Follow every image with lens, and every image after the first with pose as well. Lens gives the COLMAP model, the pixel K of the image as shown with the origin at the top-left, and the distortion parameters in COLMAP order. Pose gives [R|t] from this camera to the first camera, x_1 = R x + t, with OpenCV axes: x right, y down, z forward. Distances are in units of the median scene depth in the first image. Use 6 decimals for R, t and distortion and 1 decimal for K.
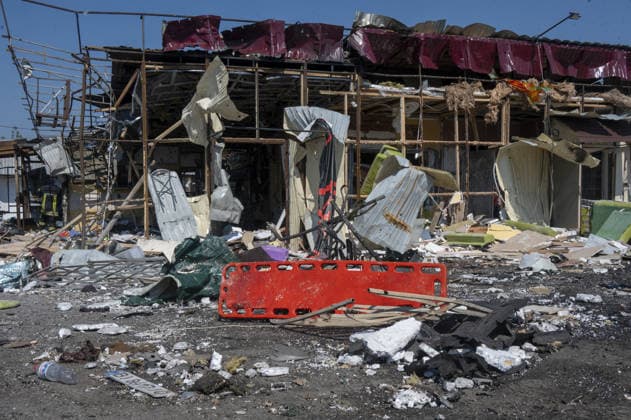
lens RADIAL K [[496.5, 0, 315.5], [0, 496.5, 210.0], [0, 0, 1]] dist [0.000342, -0.000487]
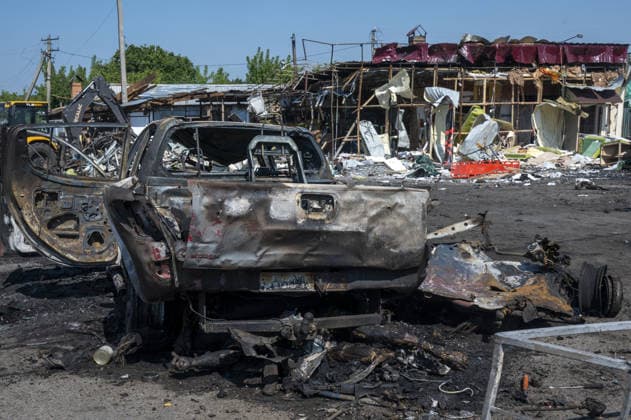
lens RADIAL K [[527.1, 0, 315.5], [0, 527.1, 210.0], [0, 0, 1]] dist [-0.042732, 0.005212]
pose [[0.999416, 0.004848, -0.033816, -0.377724], [0.000476, 0.987807, 0.155683, -0.048389], [0.034158, -0.155608, 0.987228, -0.996943]]
